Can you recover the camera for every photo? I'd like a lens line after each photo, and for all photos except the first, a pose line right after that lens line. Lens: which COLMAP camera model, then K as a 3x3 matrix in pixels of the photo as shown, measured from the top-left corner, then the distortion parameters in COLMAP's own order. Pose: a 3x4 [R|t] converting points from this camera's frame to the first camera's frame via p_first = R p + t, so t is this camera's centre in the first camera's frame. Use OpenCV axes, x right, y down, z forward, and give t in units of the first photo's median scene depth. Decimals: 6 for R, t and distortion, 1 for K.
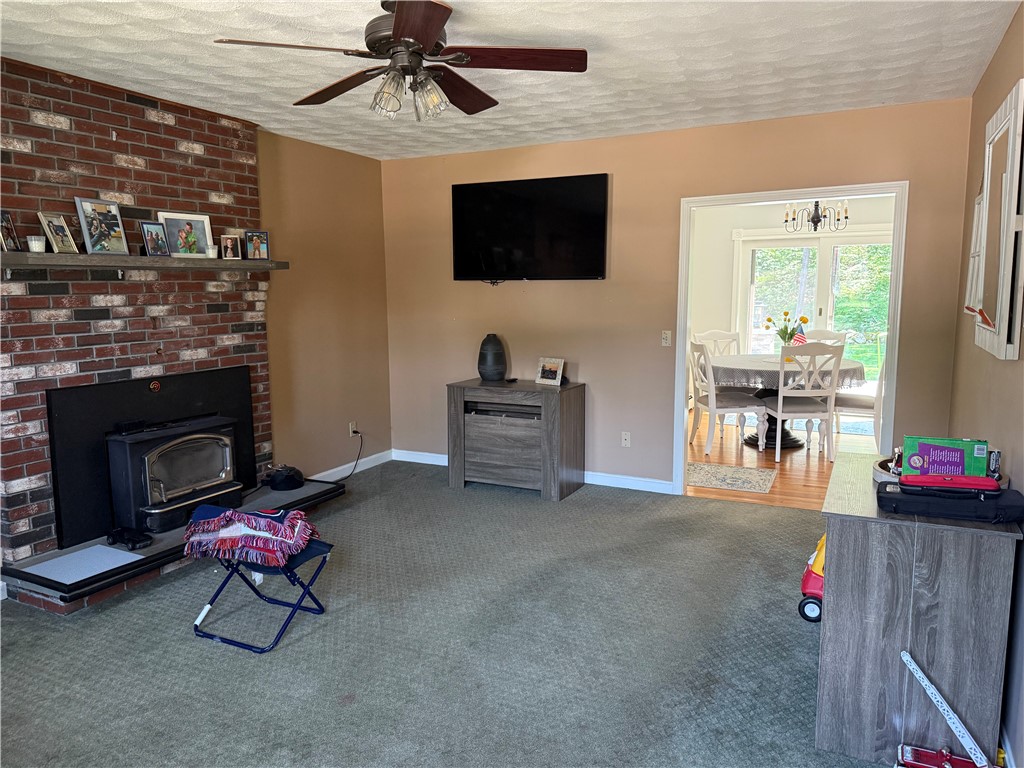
lens RADIAL K [[710.4, 0, 518.1], [0, 710.4, 390.0], [0, 0, 1]] dist [0.023850, -0.038407]
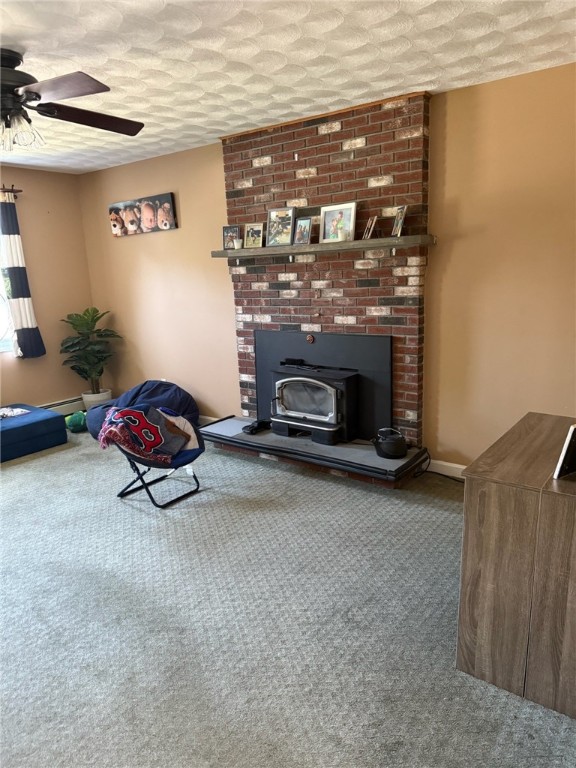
lens RADIAL K [[532.8, 0, 305.5], [0, 532.8, 400.3], [0, 0, 1]] dist [0.023850, -0.038407]
pose [[-0.162670, 0.258626, -0.952182, 0.525484], [-0.095415, 0.956390, 0.276069, -0.178910], [0.982056, 0.135760, -0.130899, 1.144503]]
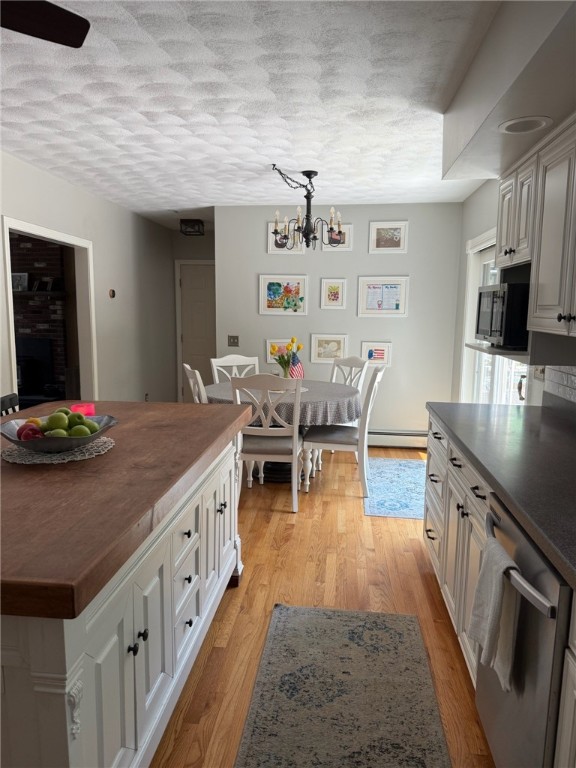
lens RADIAL K [[532.8, 0, 289.3], [0, 532.8, 390.5], [0, 0, 1]] dist [0.023850, -0.038407]
pose [[0.318855, 0.163385, -0.933615, 1.676867], [-0.148053, 0.981524, 0.121205, -0.217976], [0.936169, 0.099577, 0.337154, 1.332449]]
